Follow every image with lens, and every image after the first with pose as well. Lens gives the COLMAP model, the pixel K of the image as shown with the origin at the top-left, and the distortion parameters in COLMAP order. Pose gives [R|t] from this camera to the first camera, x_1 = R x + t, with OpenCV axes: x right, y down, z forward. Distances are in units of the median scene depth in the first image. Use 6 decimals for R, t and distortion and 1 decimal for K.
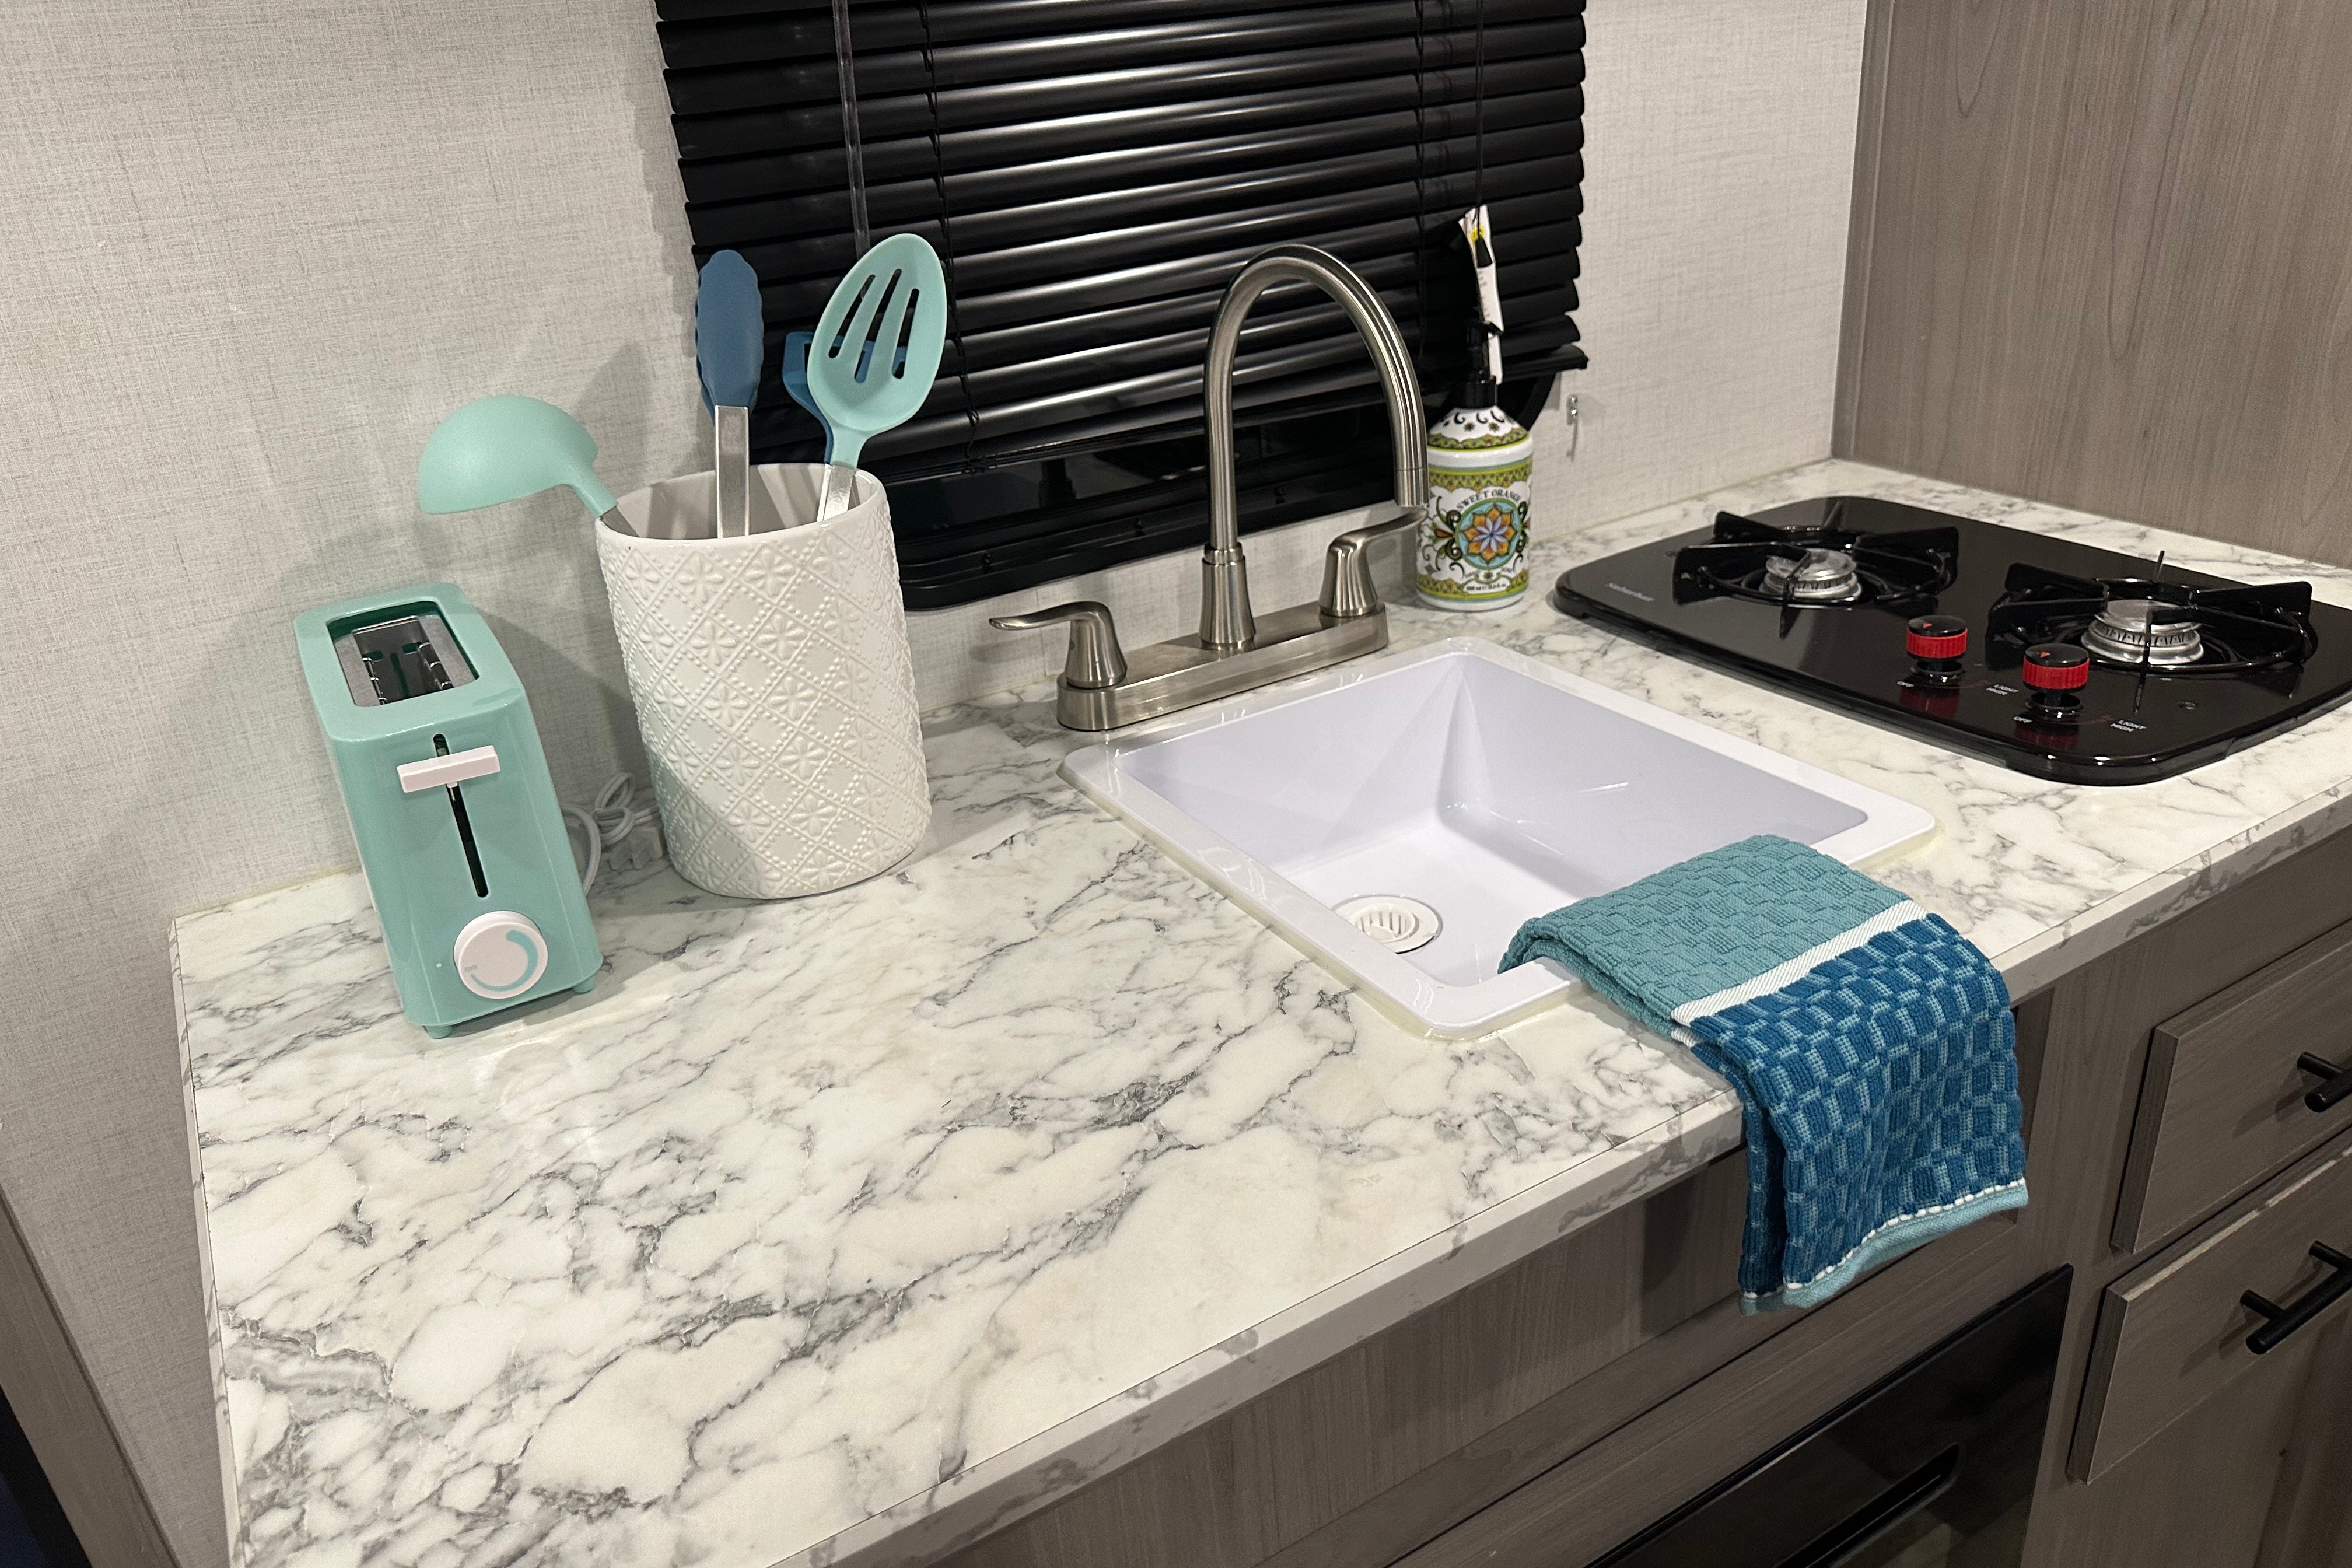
lens RADIAL K [[1669.5, 0, 1183.8], [0, 1669.5, 764.4], [0, 0, 1]] dist [0.006463, -0.014726]
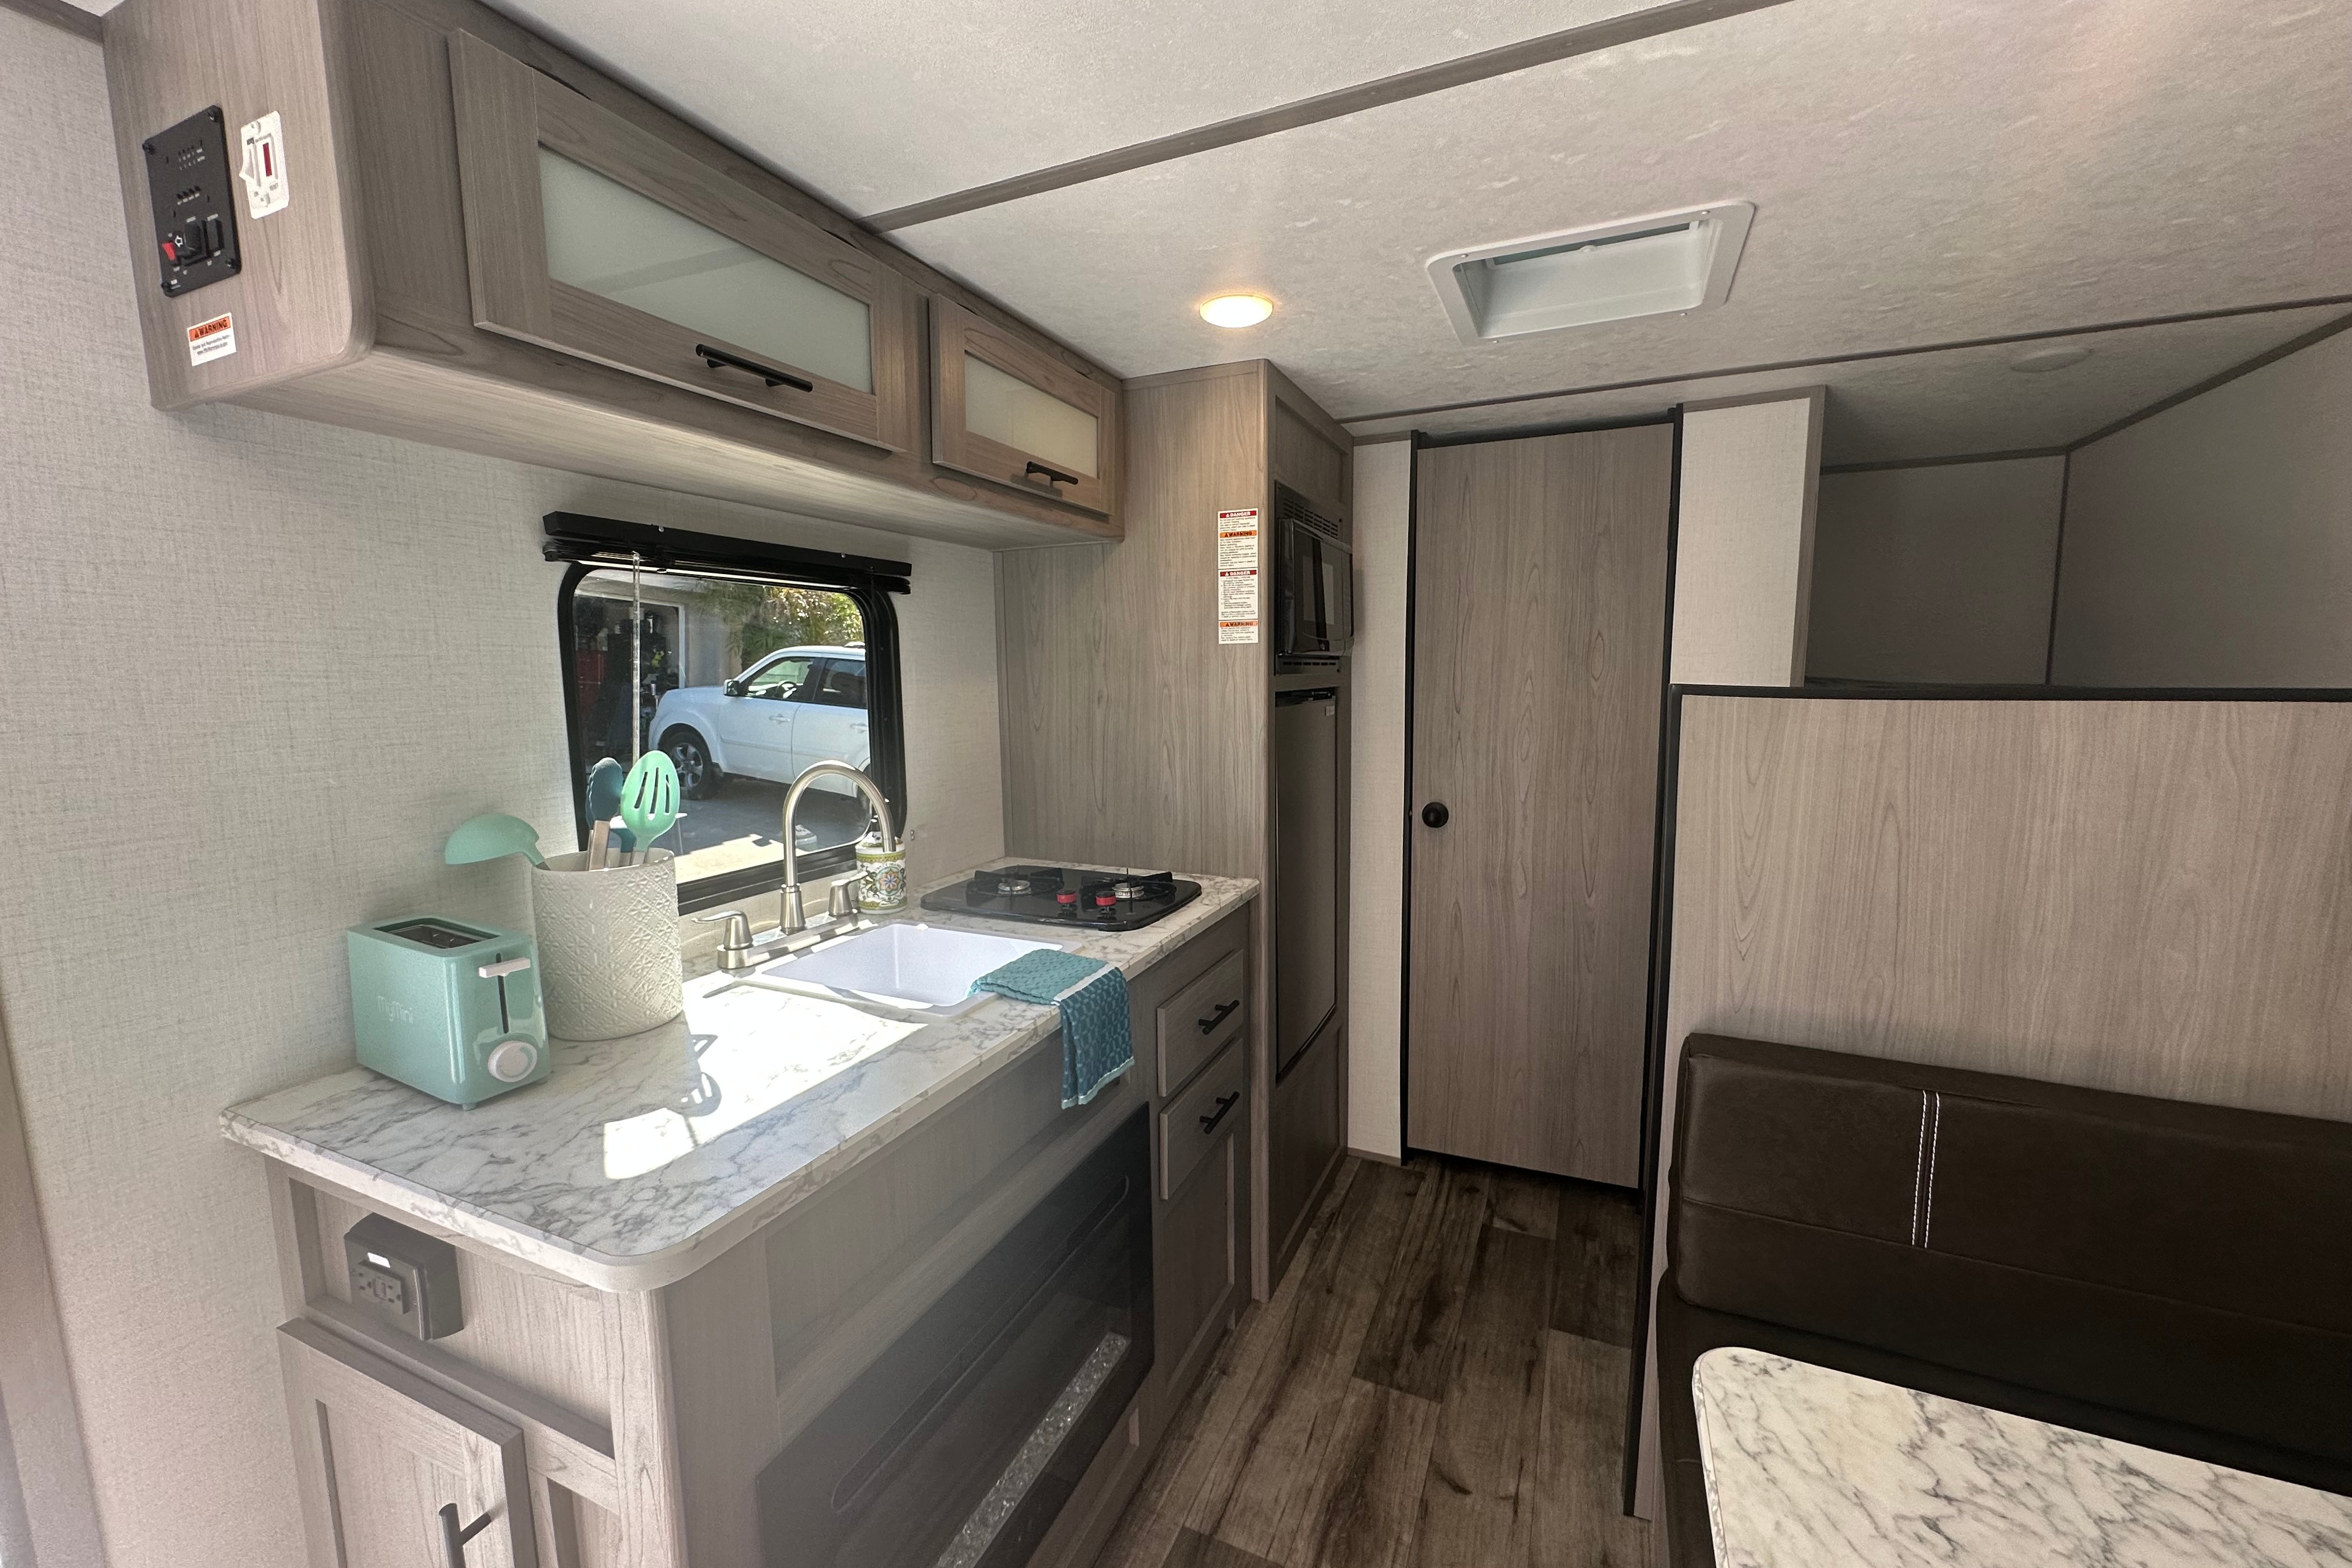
lens RADIAL K [[939.7, 0, 1178.3], [0, 939.7, 771.7], [0, 0, 1]] dist [0.002113, 0.000342]
pose [[0.816459, 0.003831, 0.577391, -0.411150], [0.192823, 0.940761, -0.278904, 0.266685], [-0.544256, 0.339048, 0.767354, -0.518814]]
